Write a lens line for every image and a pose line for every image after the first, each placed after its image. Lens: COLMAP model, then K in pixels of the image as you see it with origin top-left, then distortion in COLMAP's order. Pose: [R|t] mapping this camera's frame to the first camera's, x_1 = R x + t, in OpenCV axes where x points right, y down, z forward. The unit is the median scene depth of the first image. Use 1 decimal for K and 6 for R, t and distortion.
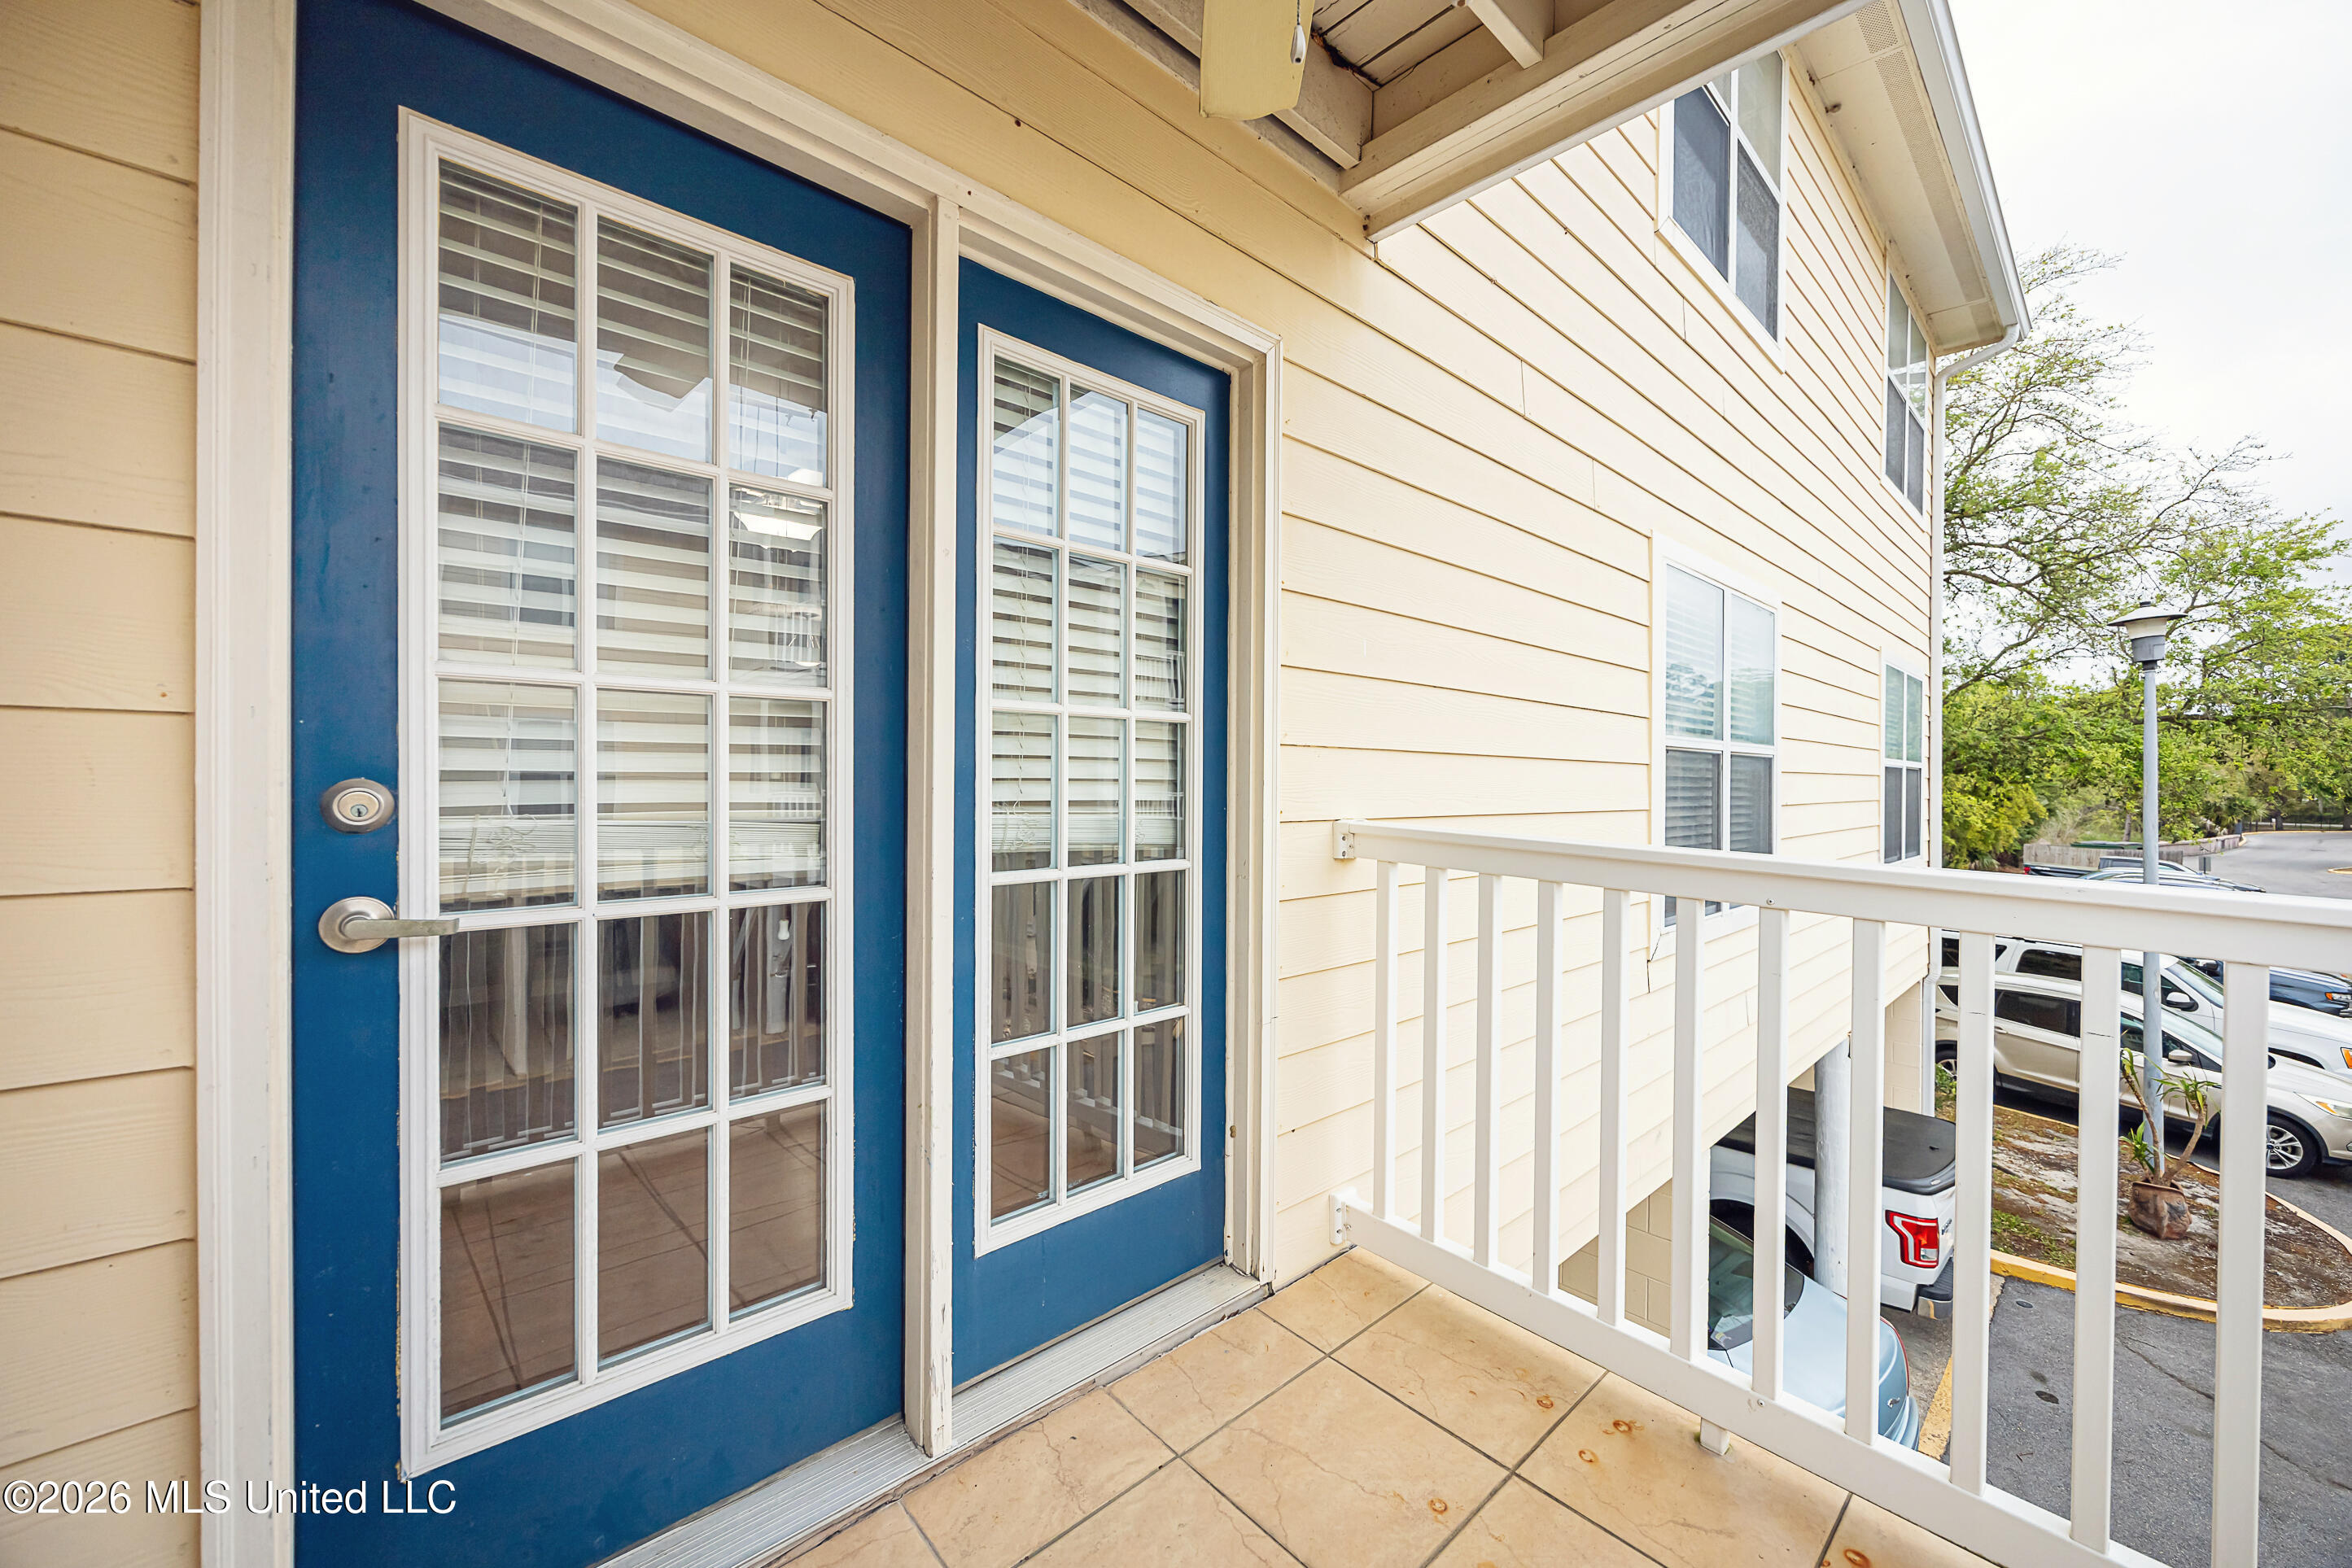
lens RADIAL K [[943.4, 0, 1176.0], [0, 943.4, 784.0], [0, 0, 1]] dist [-0.023403, -0.000112]
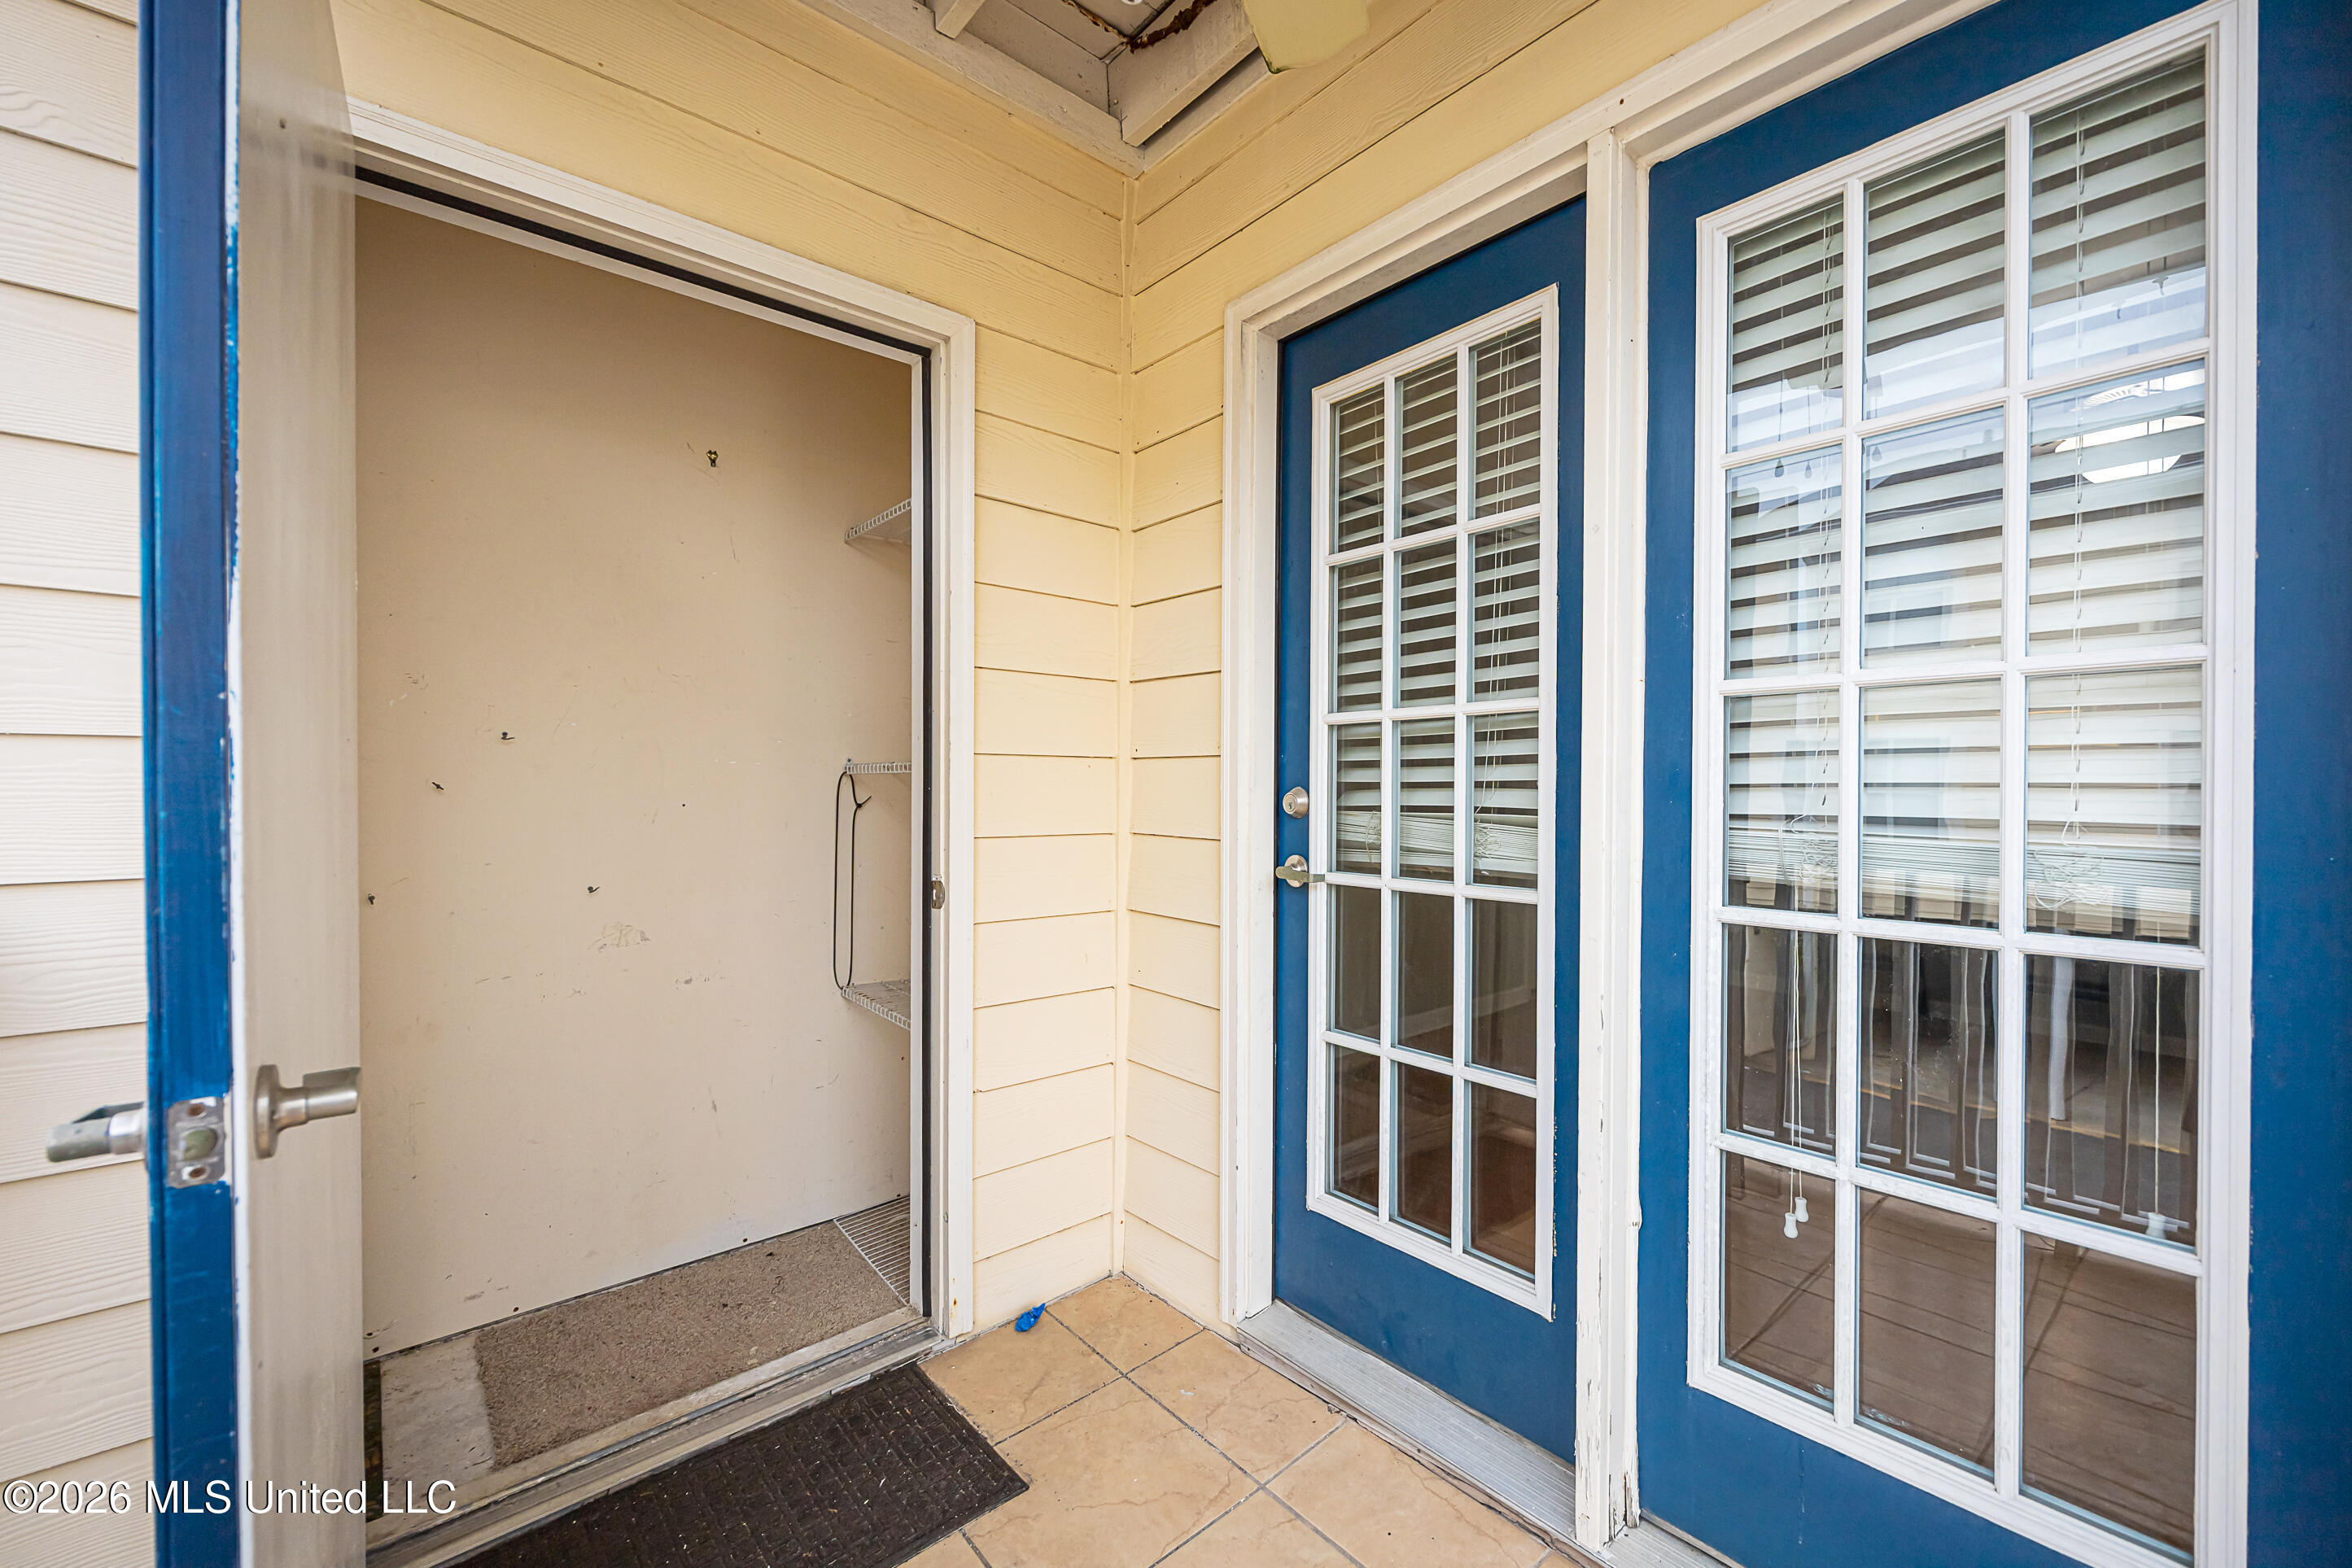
lens RADIAL K [[978.8, 0, 1175.2], [0, 978.8, 770.3], [0, 0, 1]] dist [0.000206, 0.000087]
pose [[-0.092531, -0.019381, -0.995521, 0.657989], [-0.000159, 0.999811, -0.019449, -0.001650], [0.995710, -0.001642, -0.092517, 0.629501]]
